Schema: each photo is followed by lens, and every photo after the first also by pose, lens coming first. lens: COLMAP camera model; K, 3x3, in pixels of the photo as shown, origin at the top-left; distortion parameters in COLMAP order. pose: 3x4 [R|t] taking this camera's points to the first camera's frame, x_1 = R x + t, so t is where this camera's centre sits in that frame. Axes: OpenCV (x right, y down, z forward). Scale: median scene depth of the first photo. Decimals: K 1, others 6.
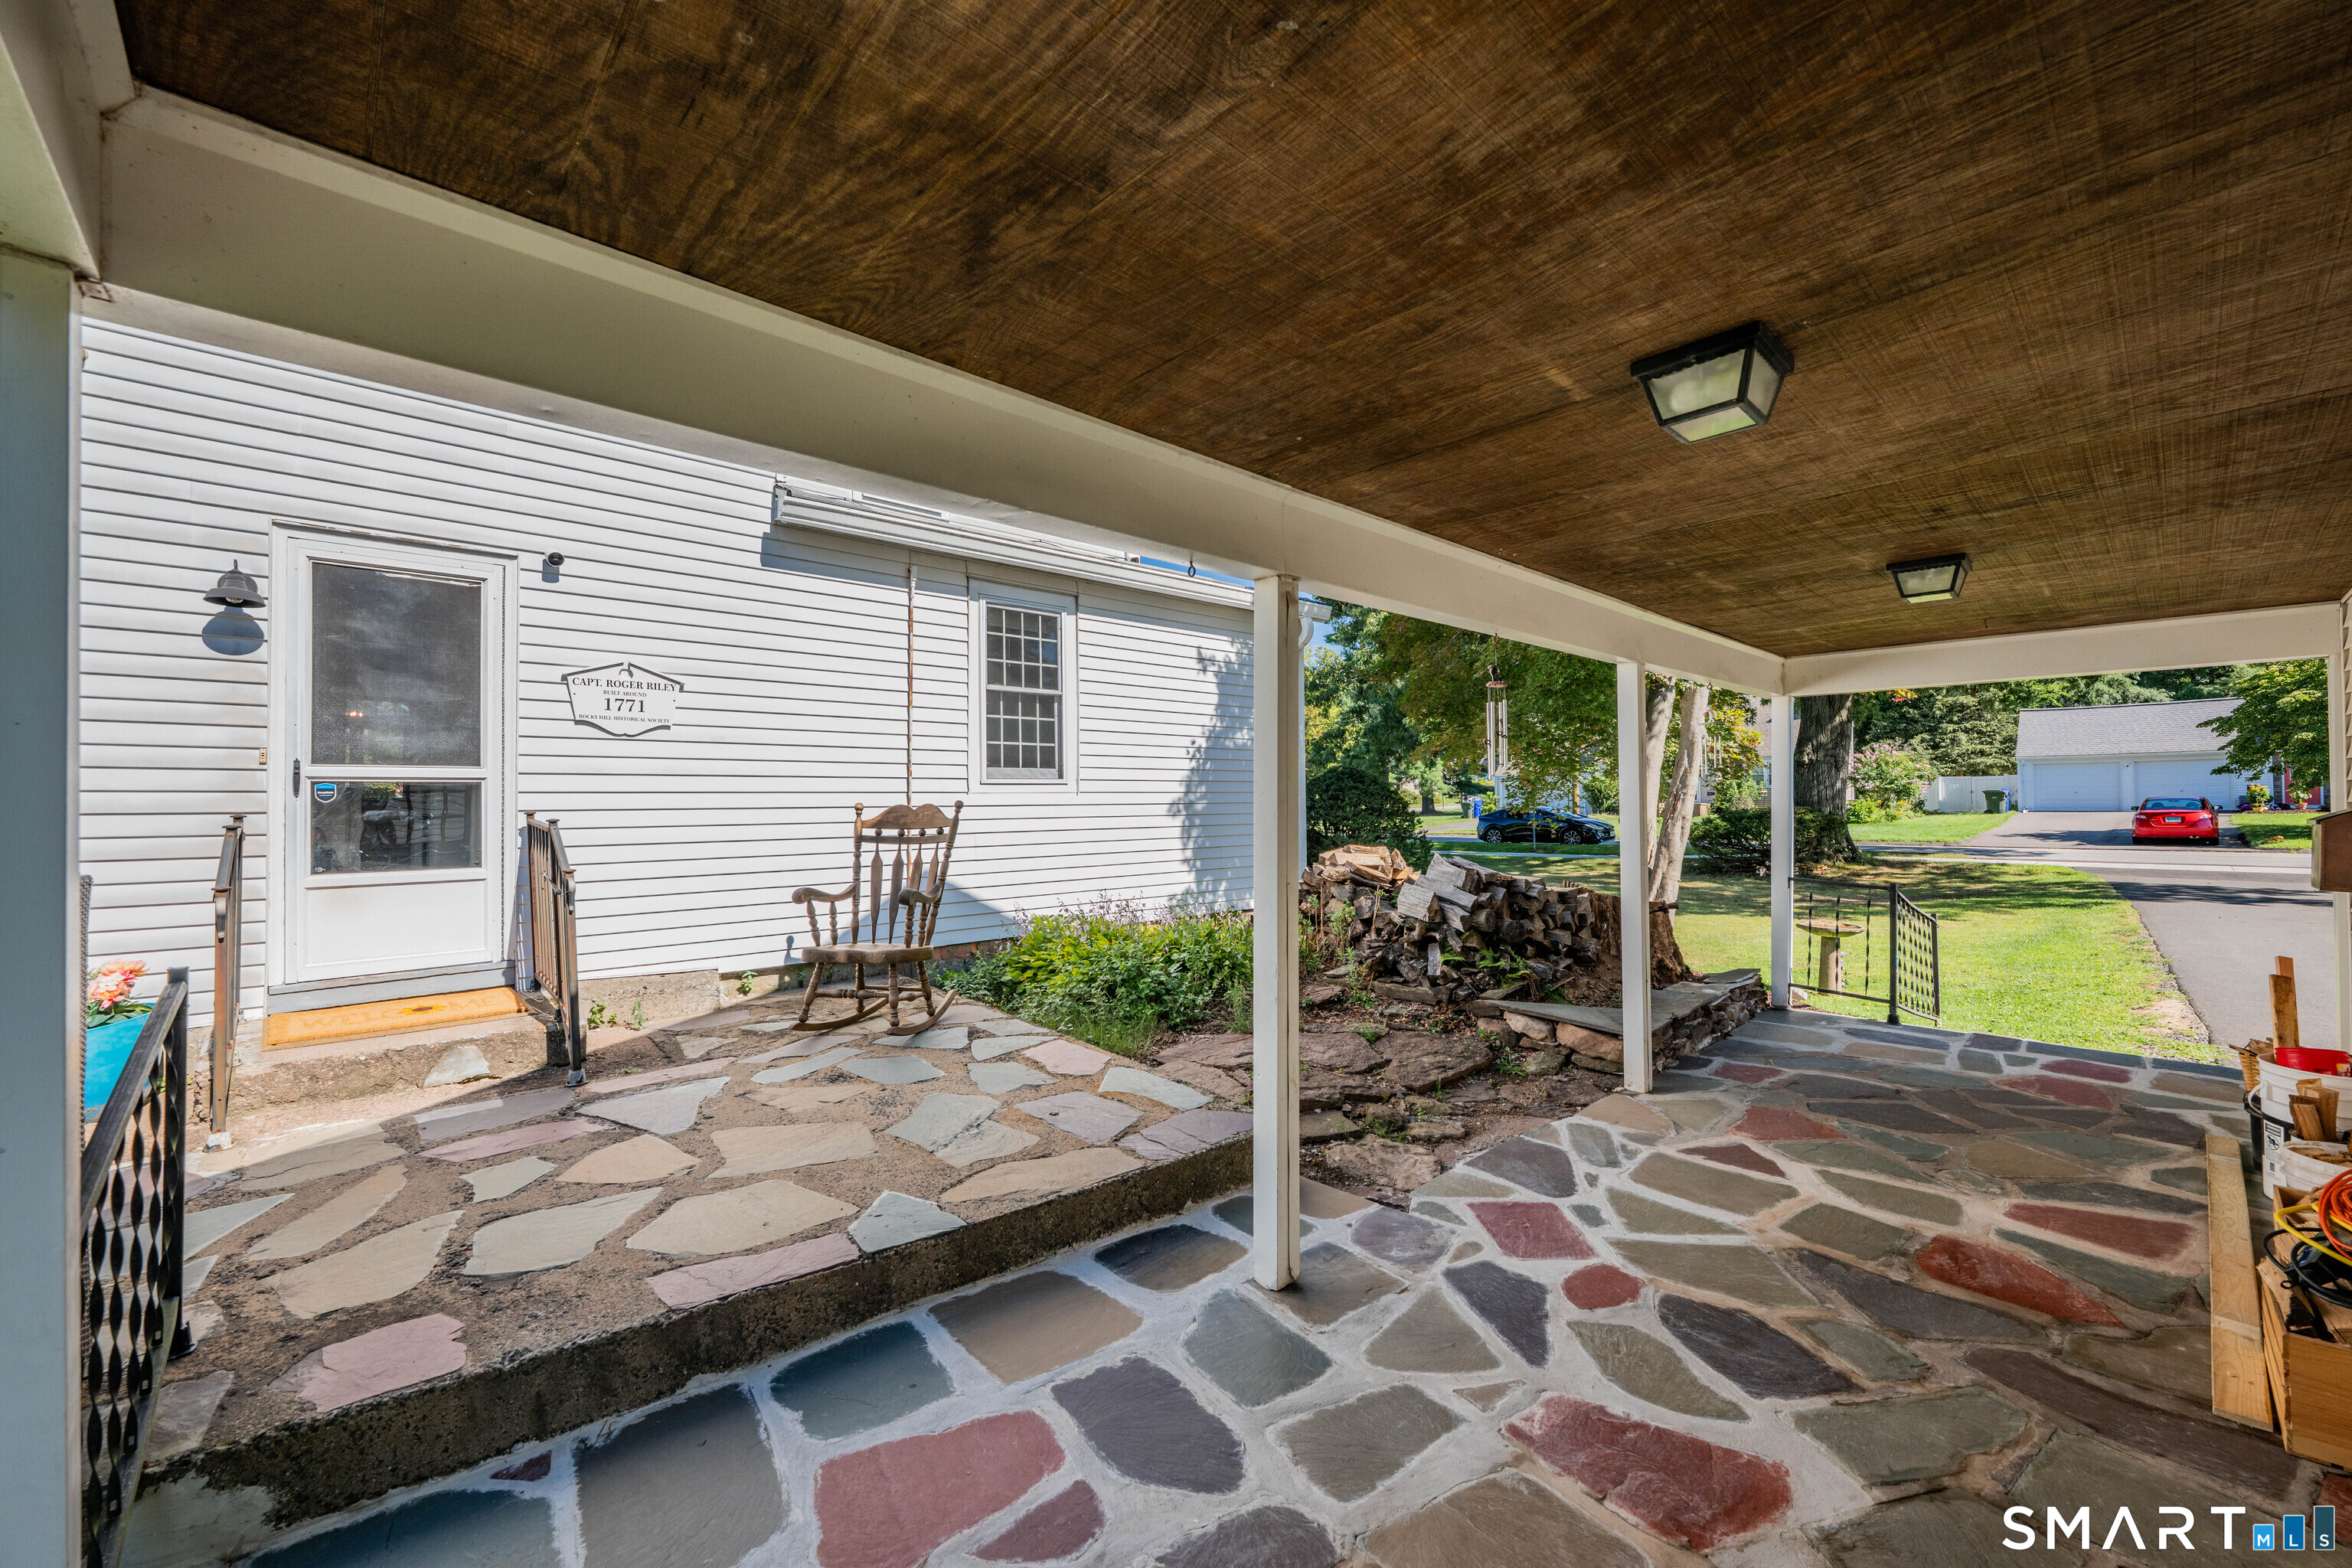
lens RADIAL K [[944.7, 0, 1176.0], [0, 944.7, 784.0], [0, 0, 1]] dist [0.000065, 0.000264]
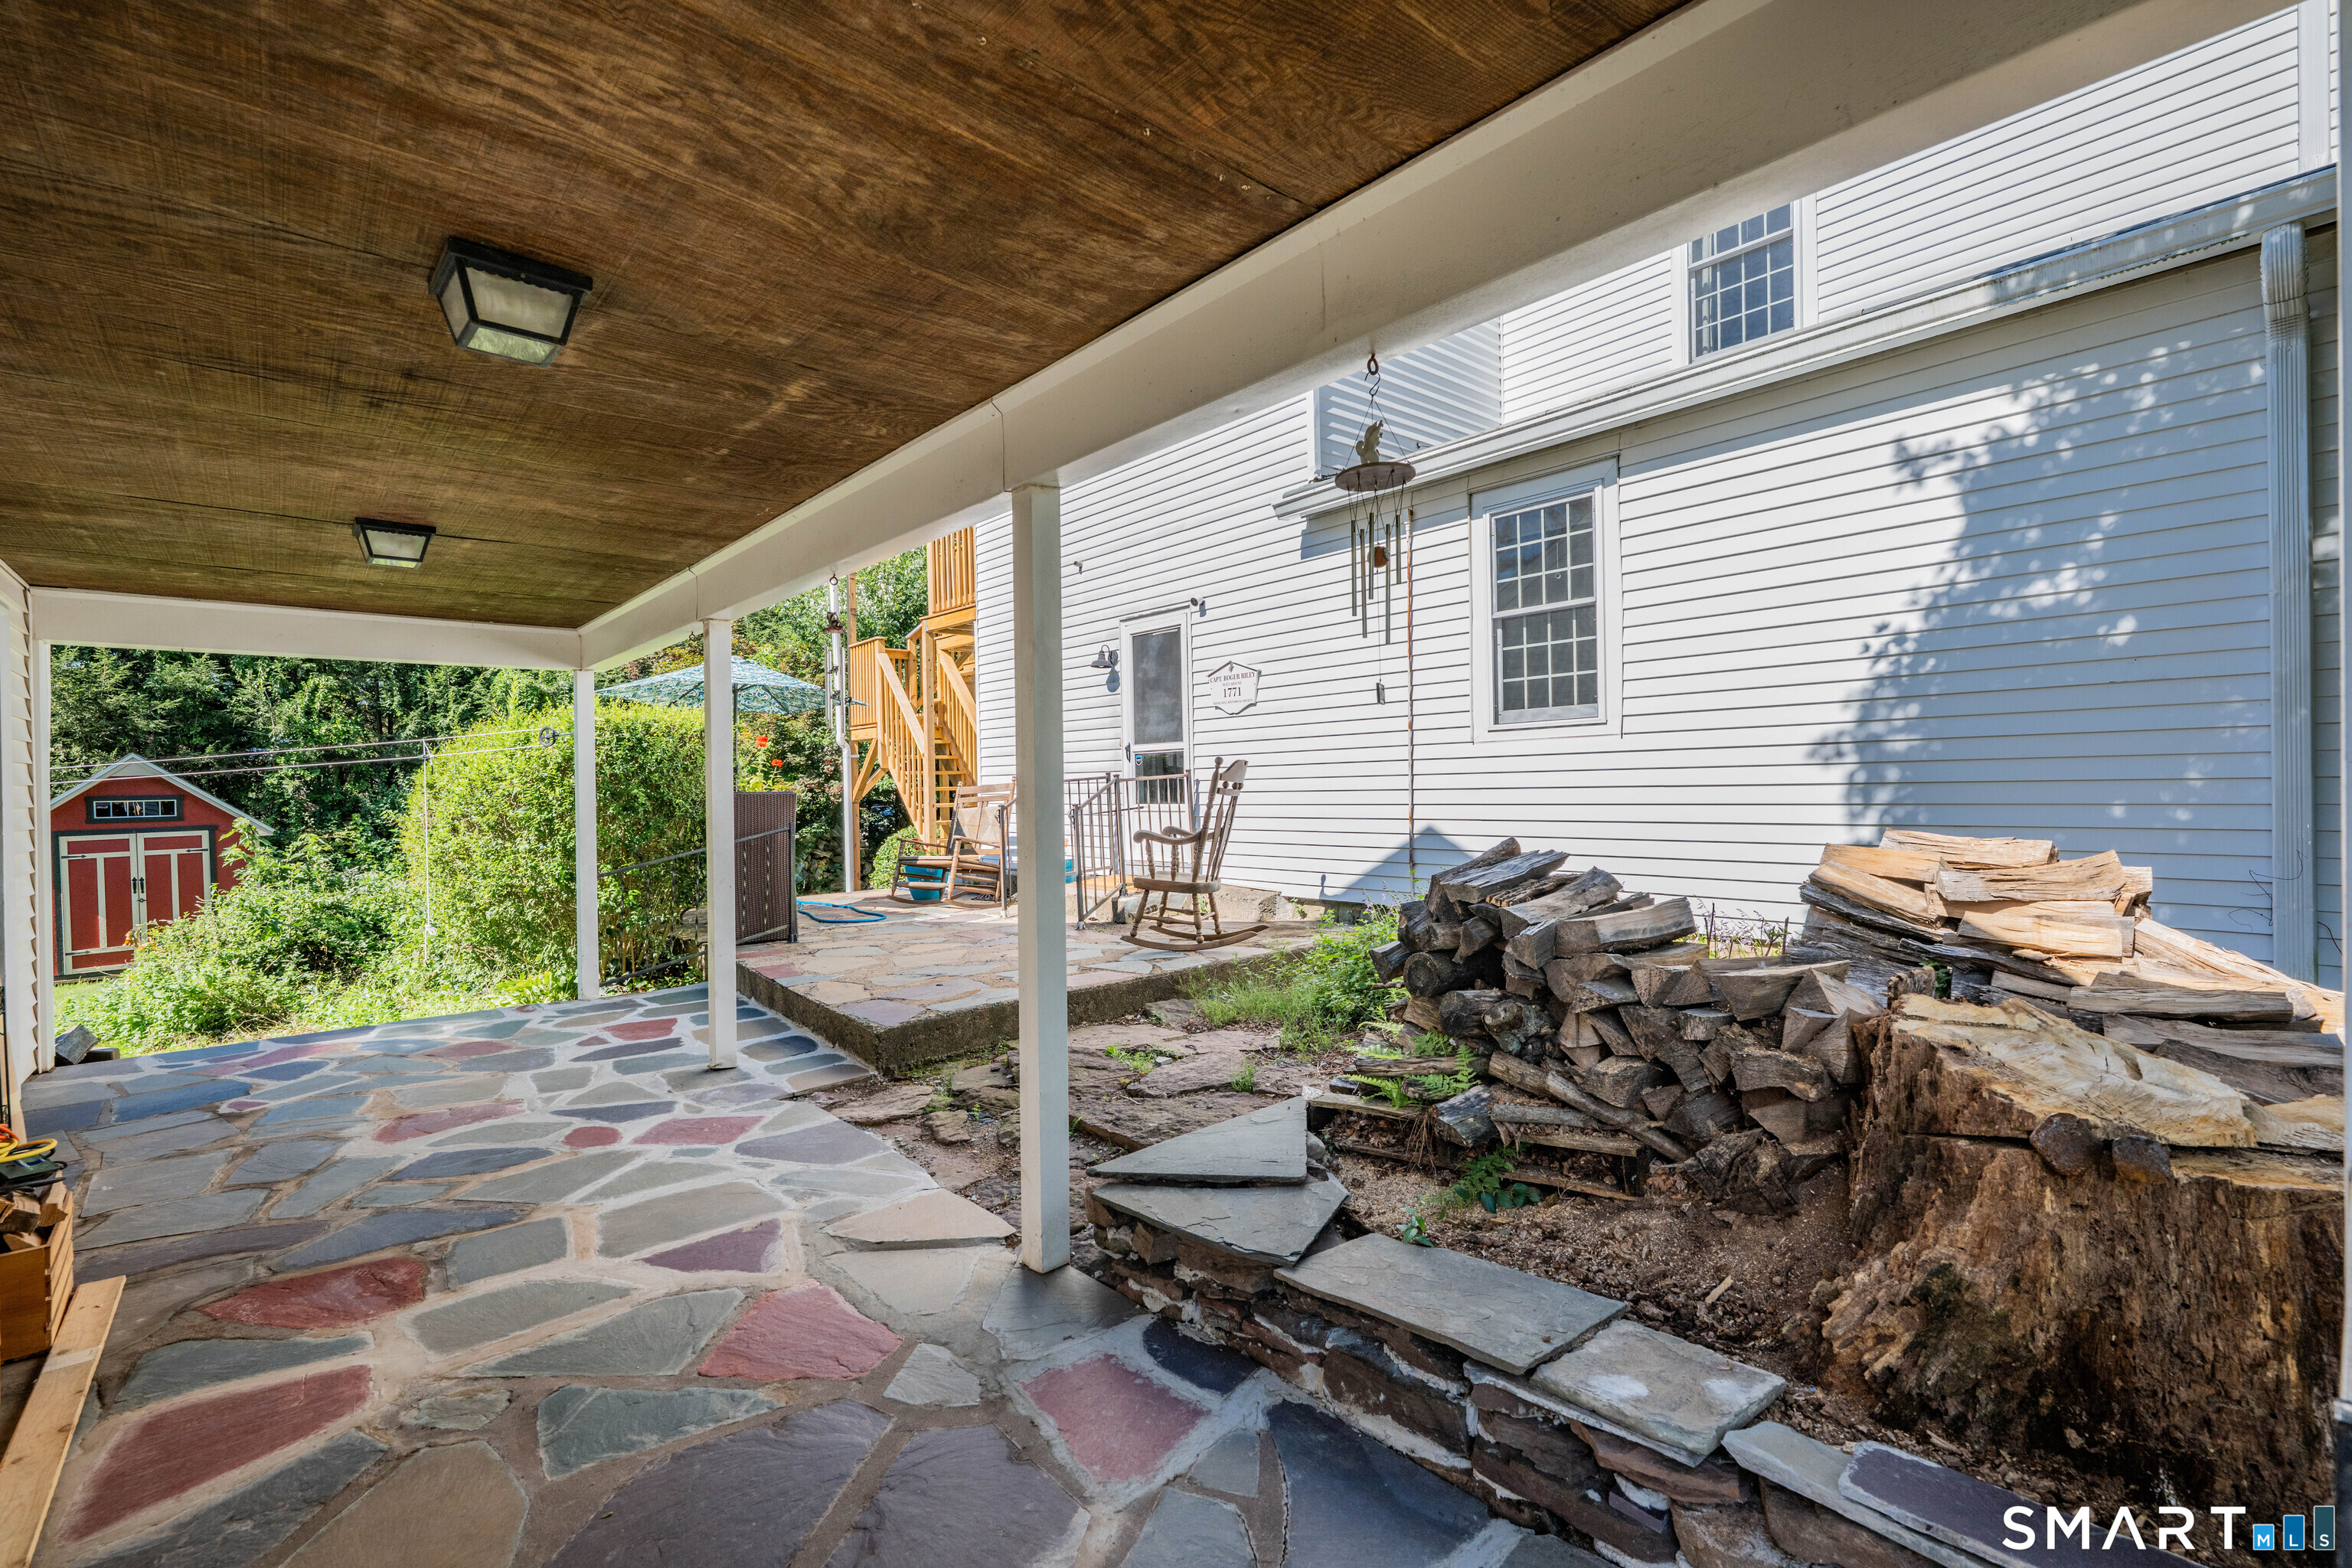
lens RADIAL K [[1024.5, 0, 1176.0], [0, 1024.5, 784.0], [0, 0, 1]] dist [-0.002362, -0.000286]
pose [[-0.027626, 0.010449, -0.999564, 0.728172], [0.043587, 0.999007, 0.009239, 0.026900], [0.998668, -0.043312, -0.028054, 0.741018]]
